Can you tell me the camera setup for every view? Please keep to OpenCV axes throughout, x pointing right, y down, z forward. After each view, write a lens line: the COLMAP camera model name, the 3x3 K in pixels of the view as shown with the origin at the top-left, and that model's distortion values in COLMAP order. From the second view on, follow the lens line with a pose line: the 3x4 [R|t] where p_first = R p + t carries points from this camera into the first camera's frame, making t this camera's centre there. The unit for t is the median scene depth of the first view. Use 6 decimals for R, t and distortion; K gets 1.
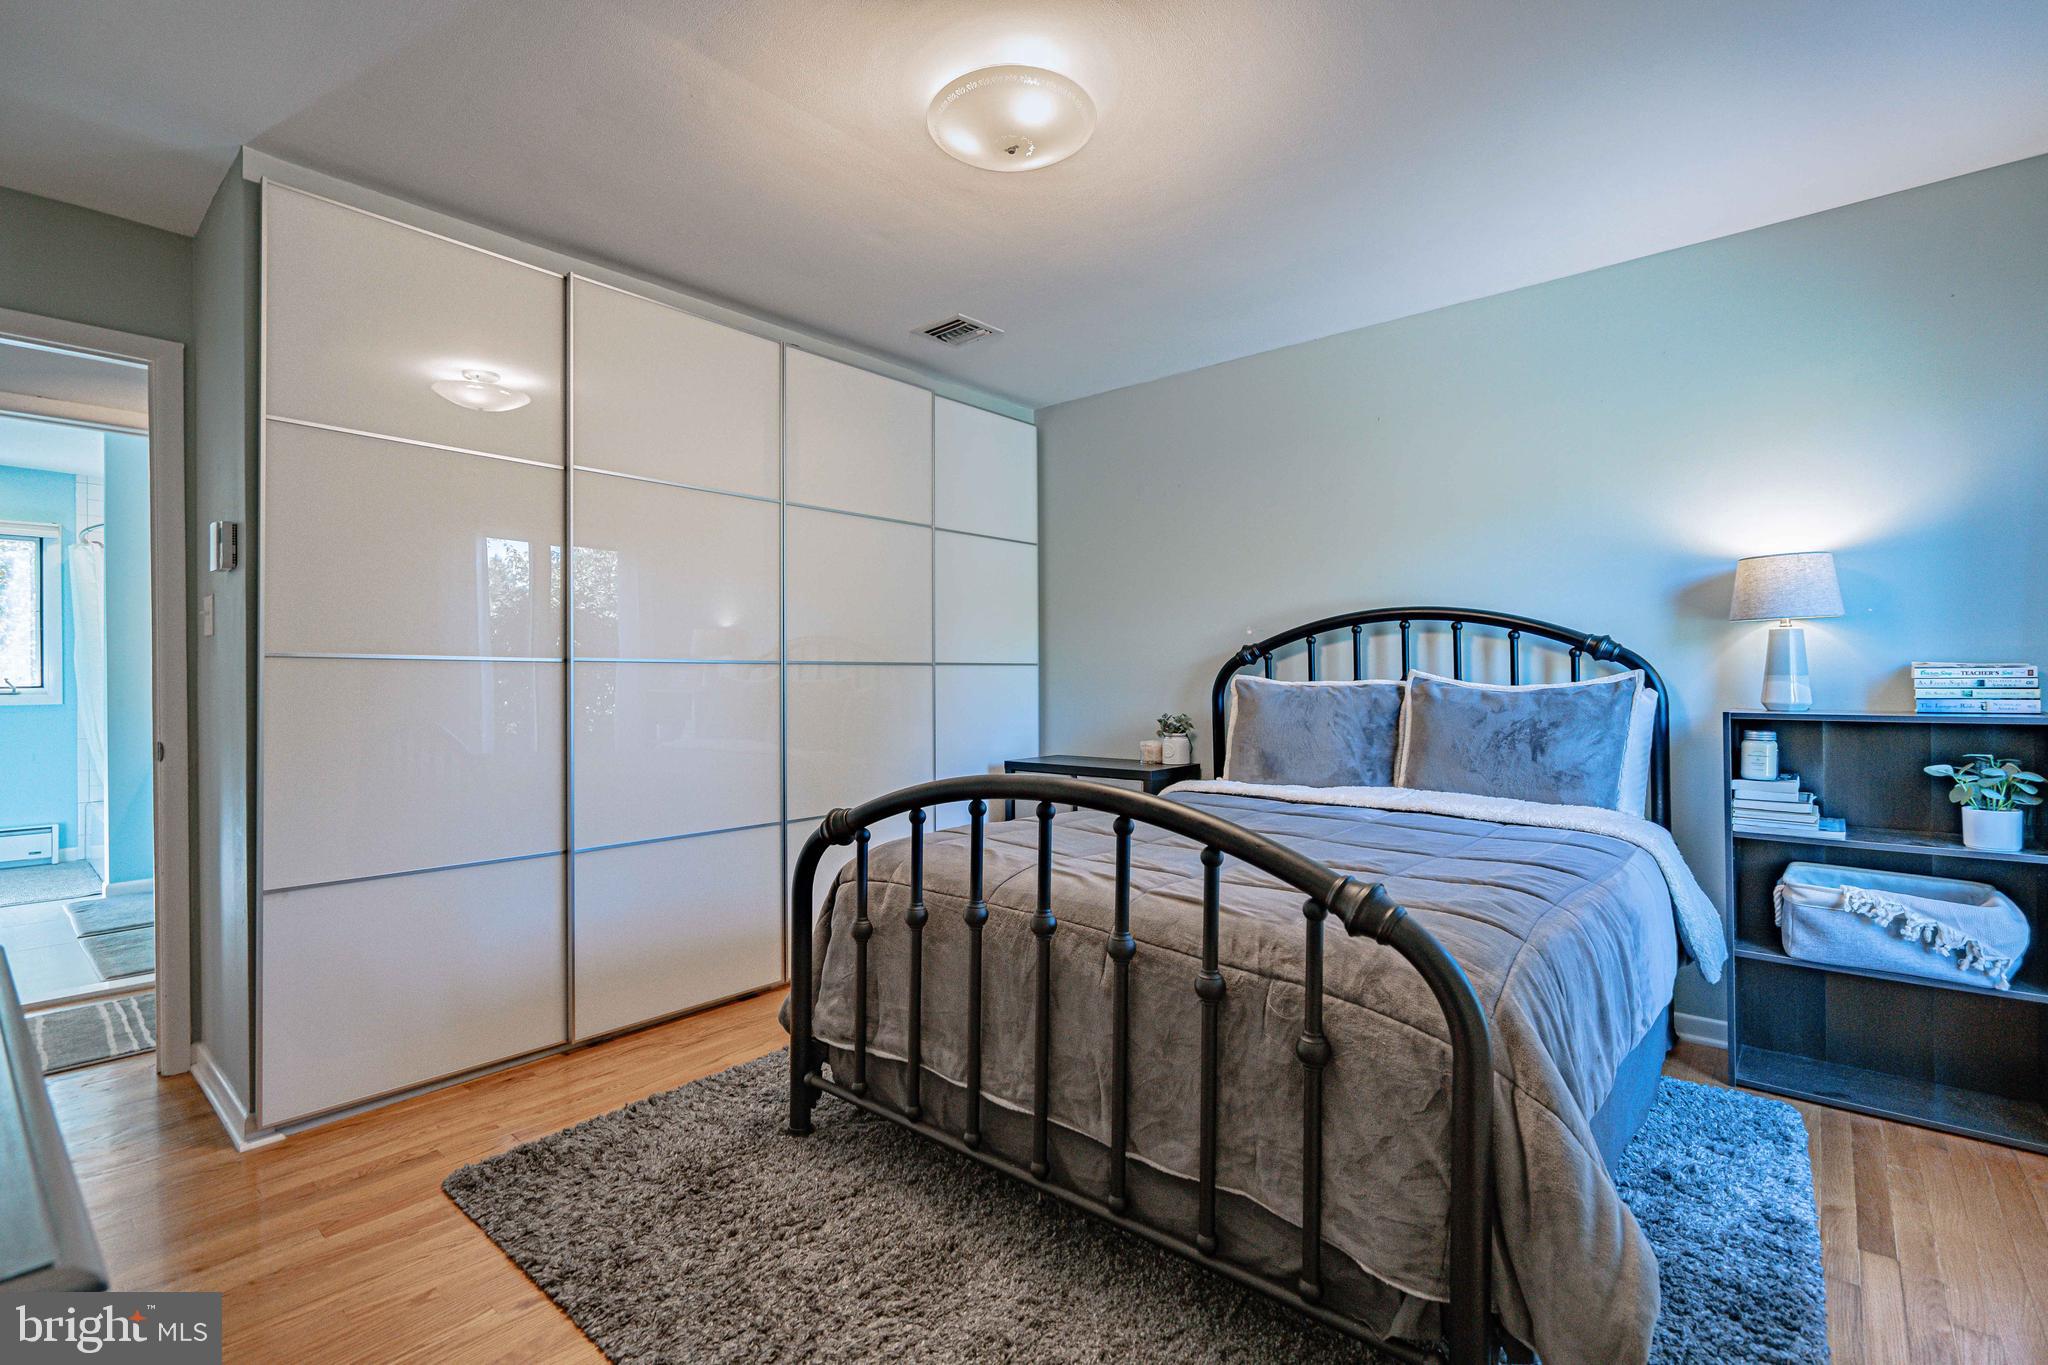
lens RADIAL K [[935.8, 0, 1025.4], [0, 935.8, 678.1], [0, 0, 1]] dist [-0.003272, 0.001727]
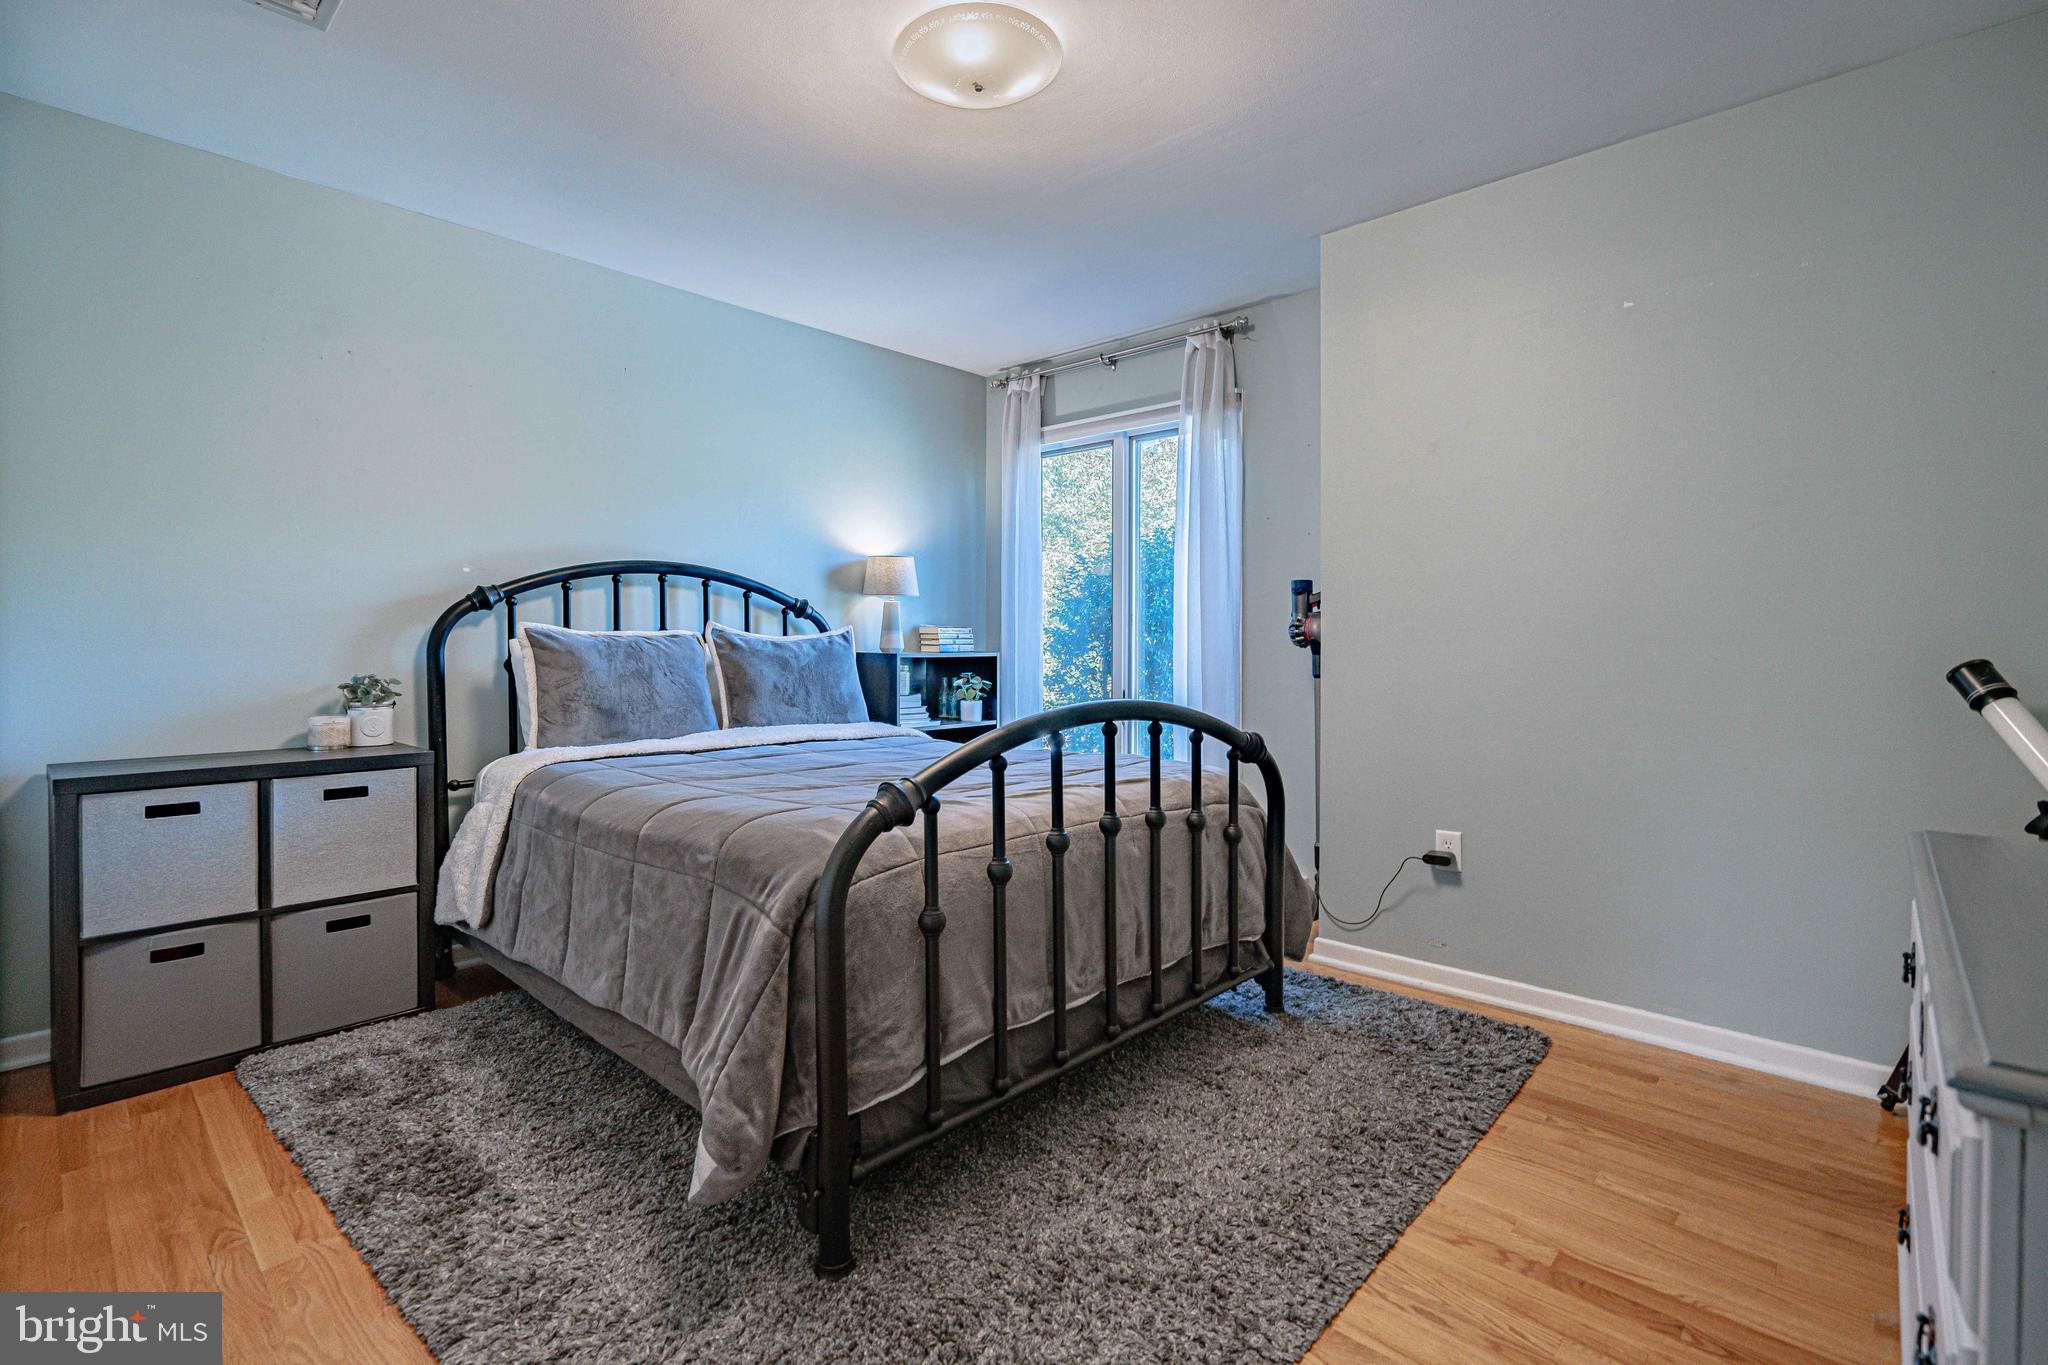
lens RADIAL K [[935.8, 0, 1024.3], [0, 935.8, 674.2], [0, 0, 1]] dist [-0.003272, 0.001727]
pose [[0.036162, -0.024925, 0.999035, -0.730128], [-0.003119, 0.999681, 0.025054, 0.027031], [-0.999341, -0.004022, 0.036072, 0.672001]]
